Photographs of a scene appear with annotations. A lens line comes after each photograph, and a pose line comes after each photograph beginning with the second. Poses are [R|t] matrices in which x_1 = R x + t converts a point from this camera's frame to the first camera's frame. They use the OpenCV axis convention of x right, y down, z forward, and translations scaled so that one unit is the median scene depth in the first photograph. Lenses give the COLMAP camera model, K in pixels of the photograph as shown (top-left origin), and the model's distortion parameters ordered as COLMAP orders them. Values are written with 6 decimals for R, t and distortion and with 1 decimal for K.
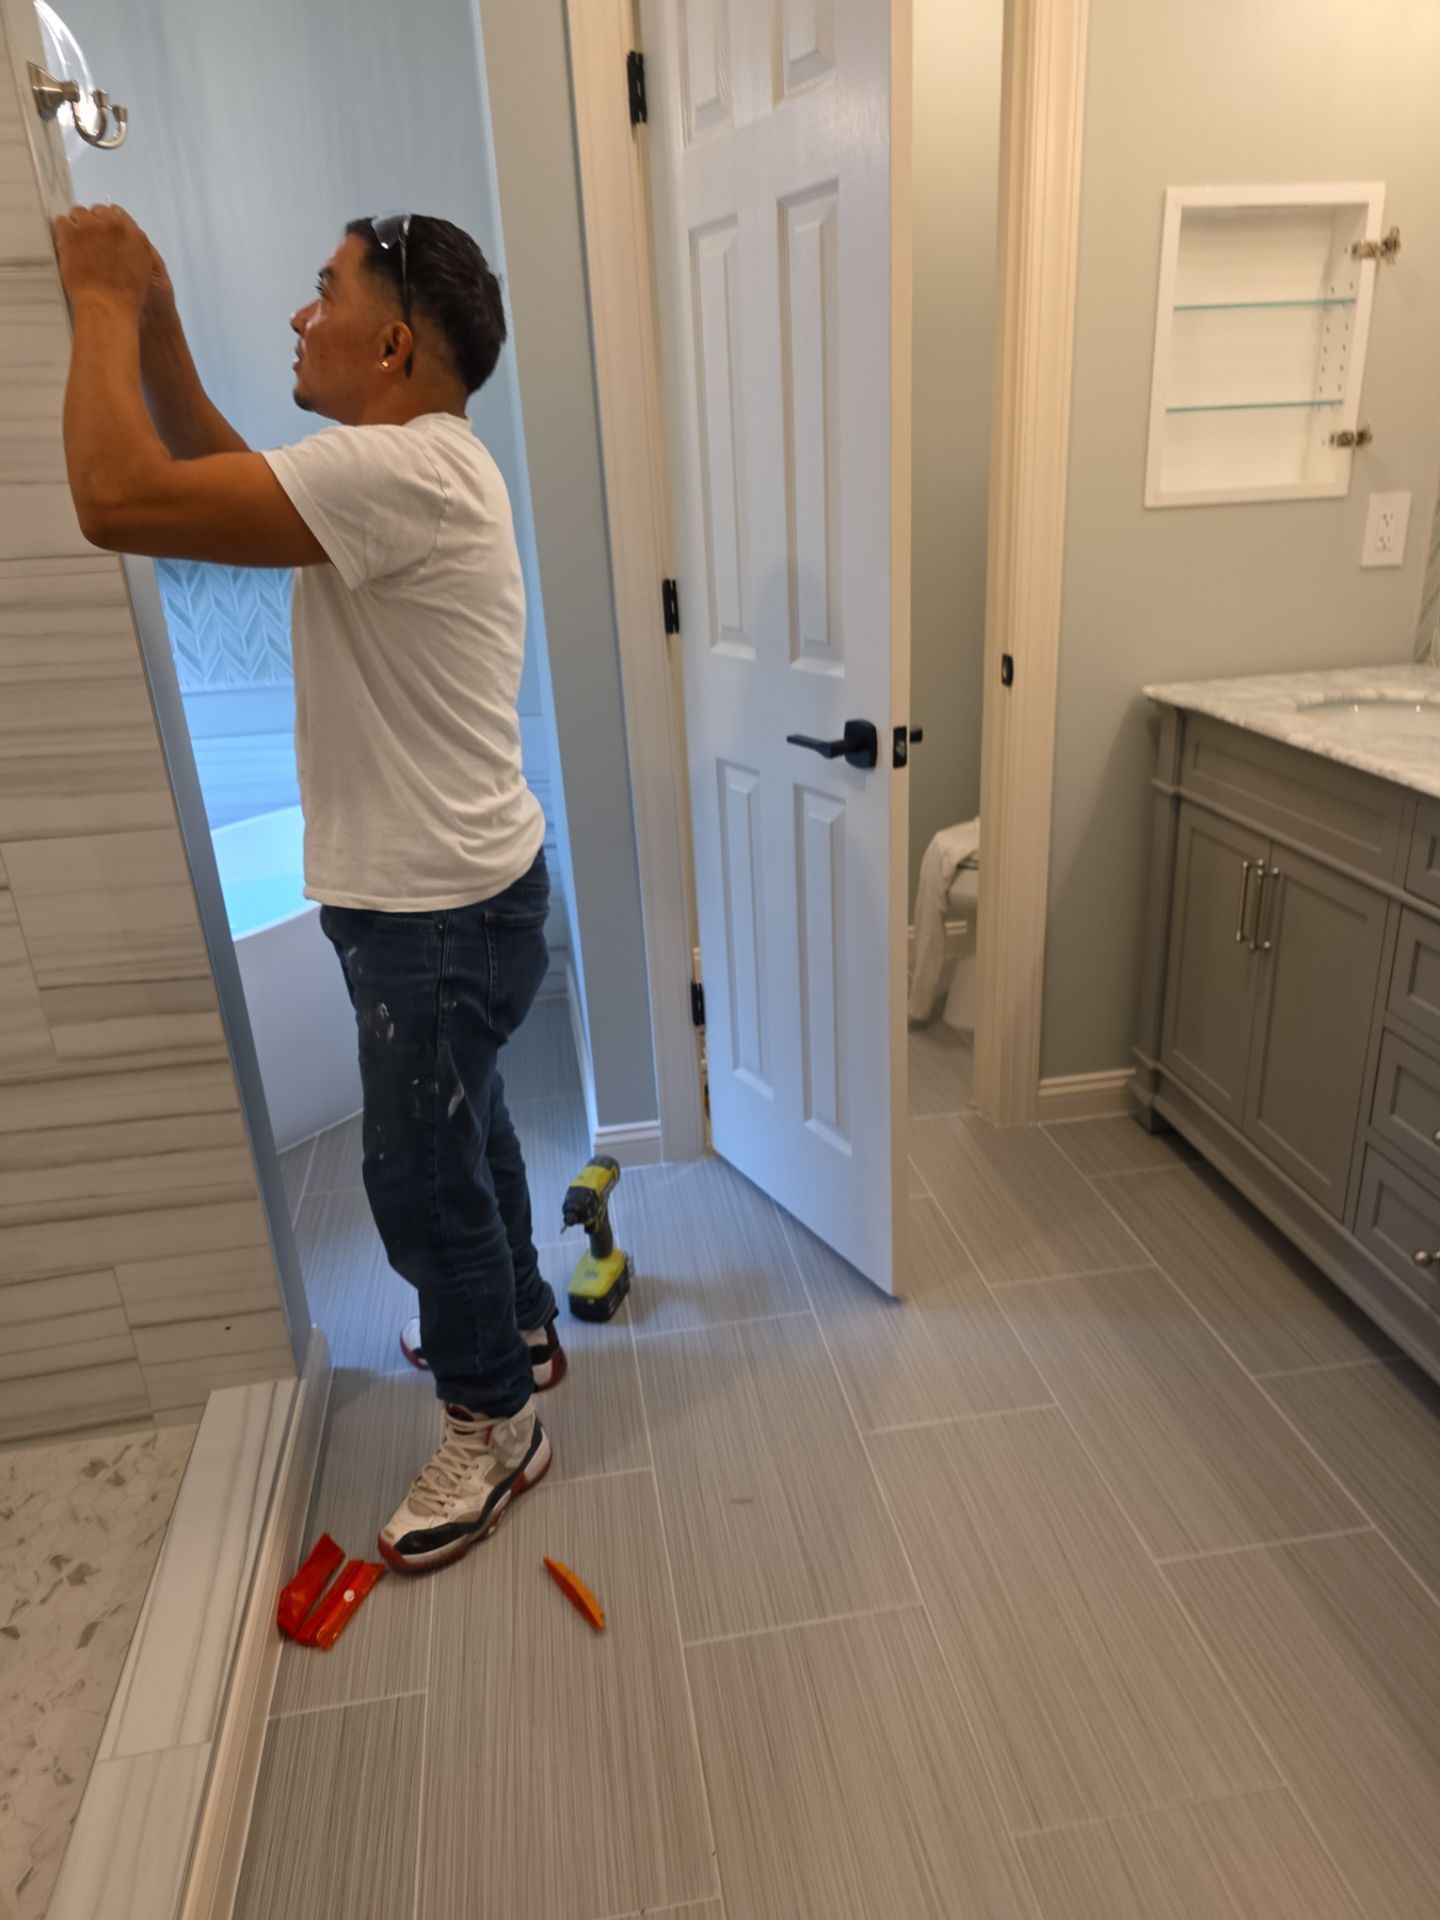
lens RADIAL K [[1284.5, 0, 677.1], [0, 1284.5, 990.9], [0, 0, 1]] dist [0.055257, -0.058223]
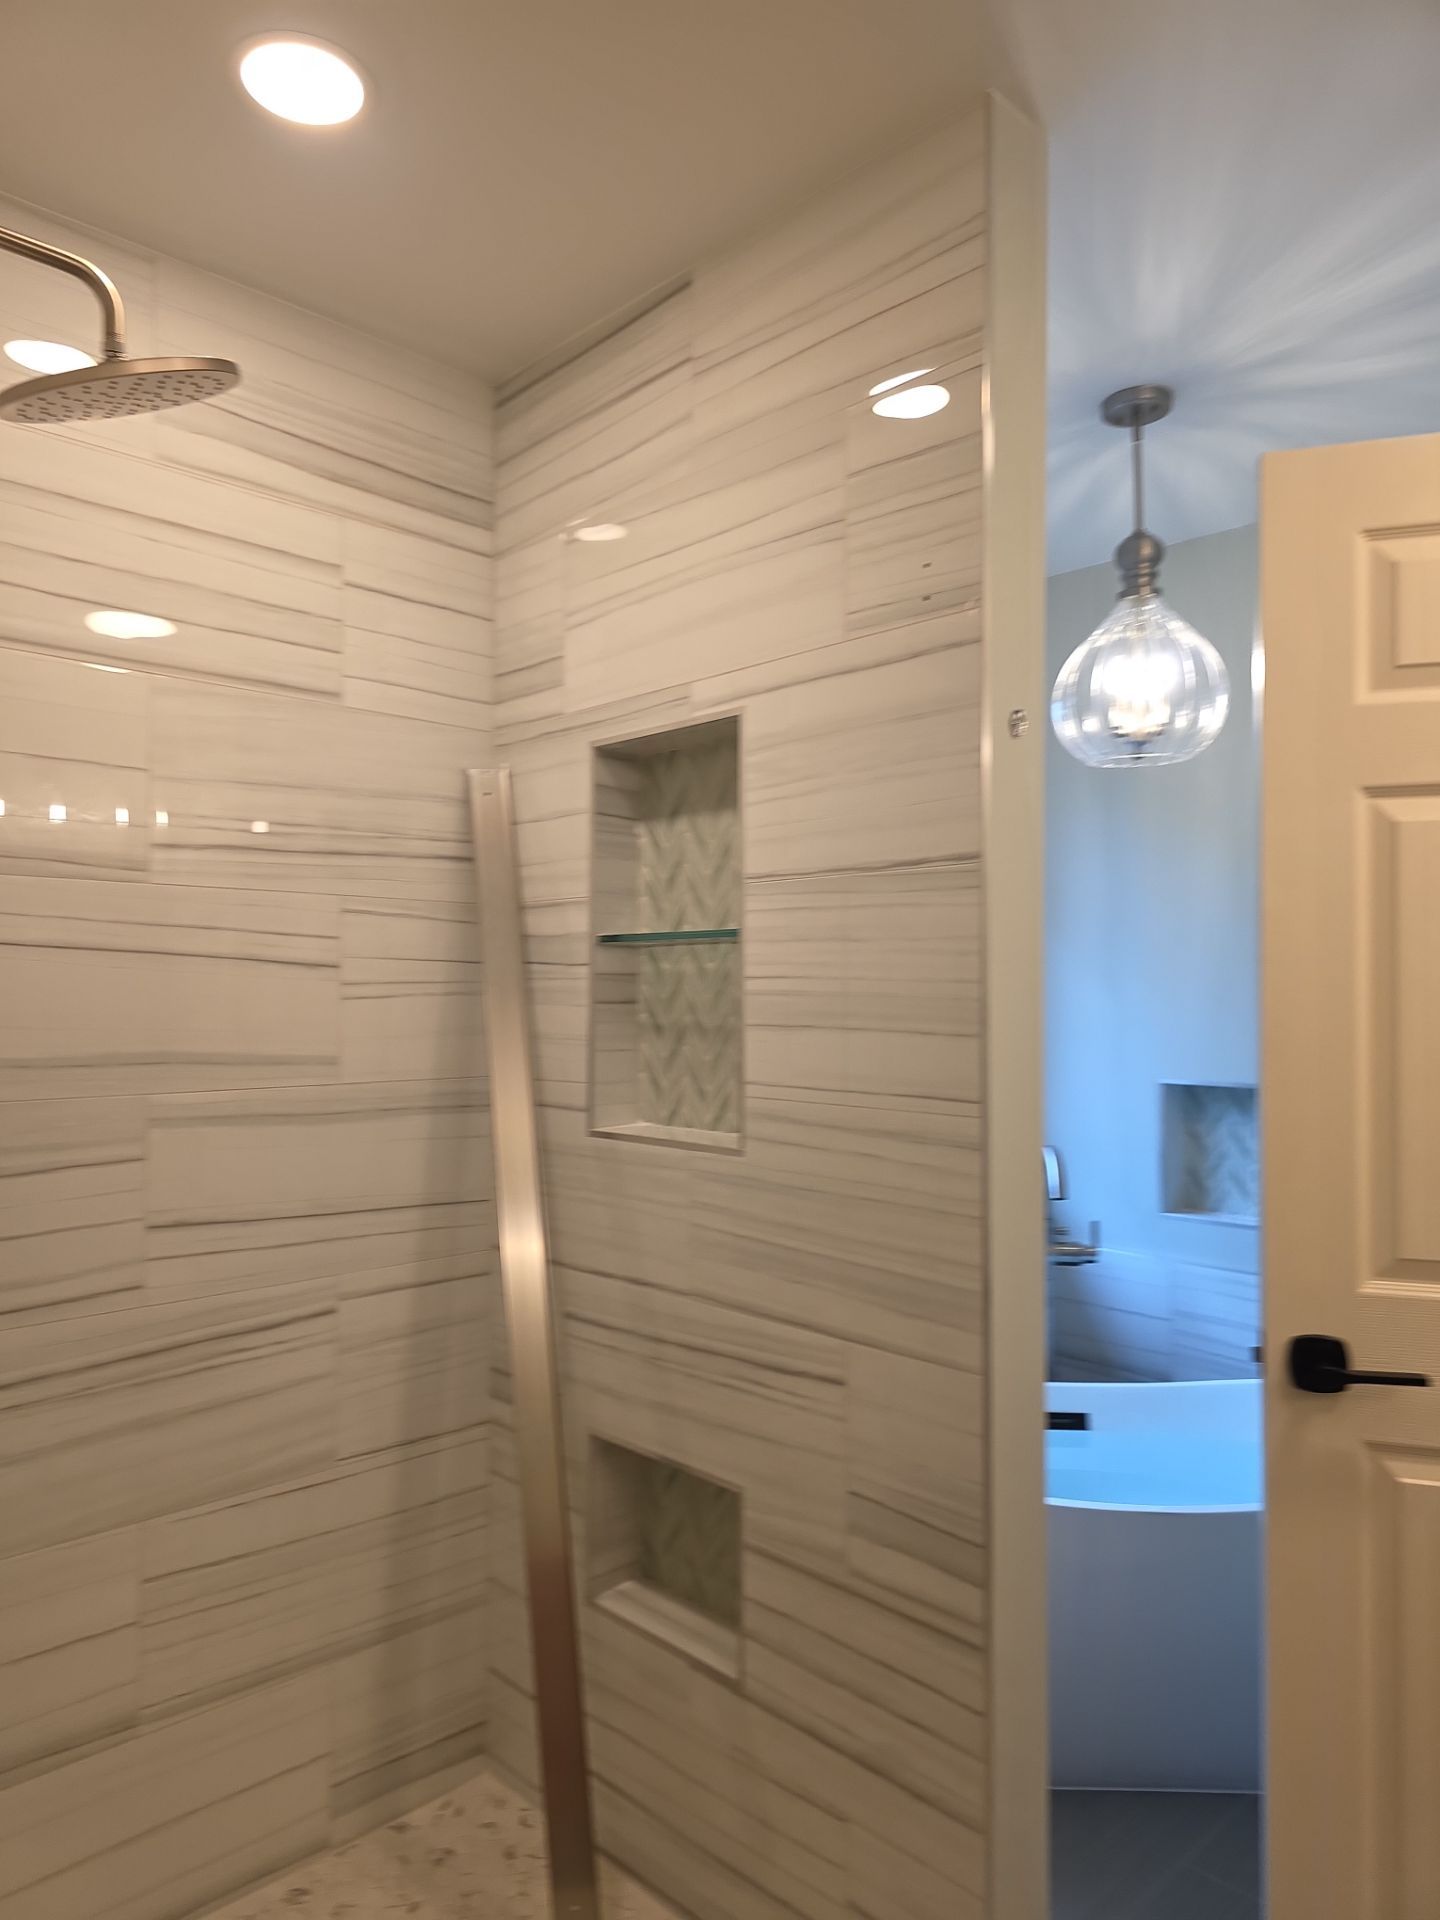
lens RADIAL K [[1285.3, 0, 712.4], [0, 1285.3, 979.9], [0, 0, 1]] dist [0.053880, -0.057499]
pose [[0.600238, 0.054804, -0.797942, 0.191963], [-0.342506, 0.919159, -0.194516, -0.110254], [0.722775, 0.390056, 0.570485, 0.149447]]
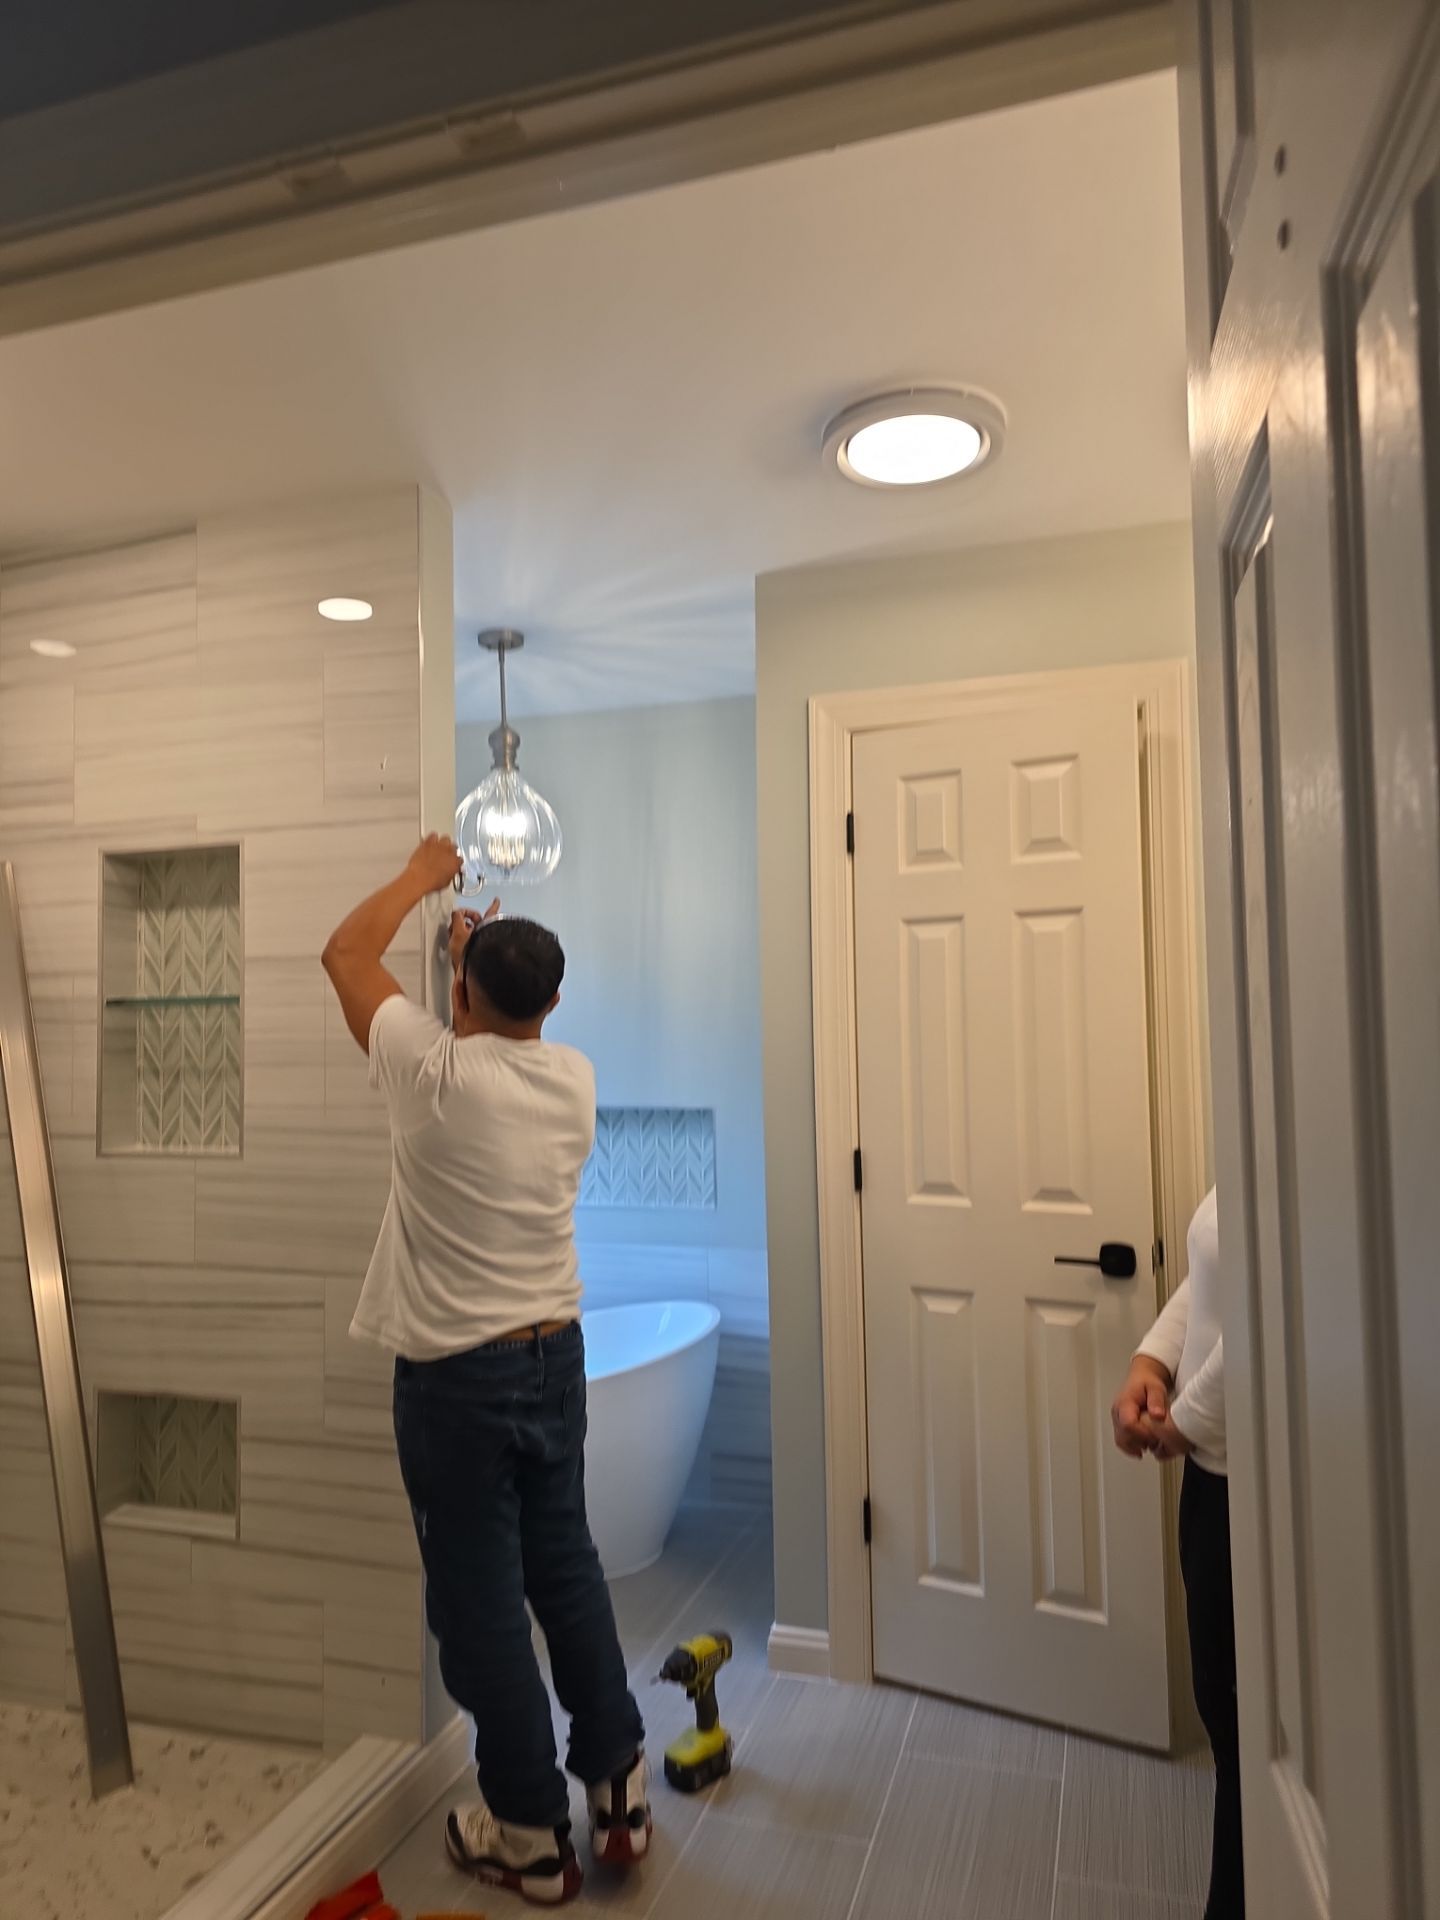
lens RADIAL K [[1284.5, 0, 677.1], [0, 1284.5, 990.9], [0, 0, 1]] dist [0.055257, -0.058223]
pose [[0.895168, 0.029281, -0.444766, 0.428966], [-0.208153, 0.909812, -0.359047, 0.035966], [0.394140, 0.413986, 0.820530, -0.207930]]
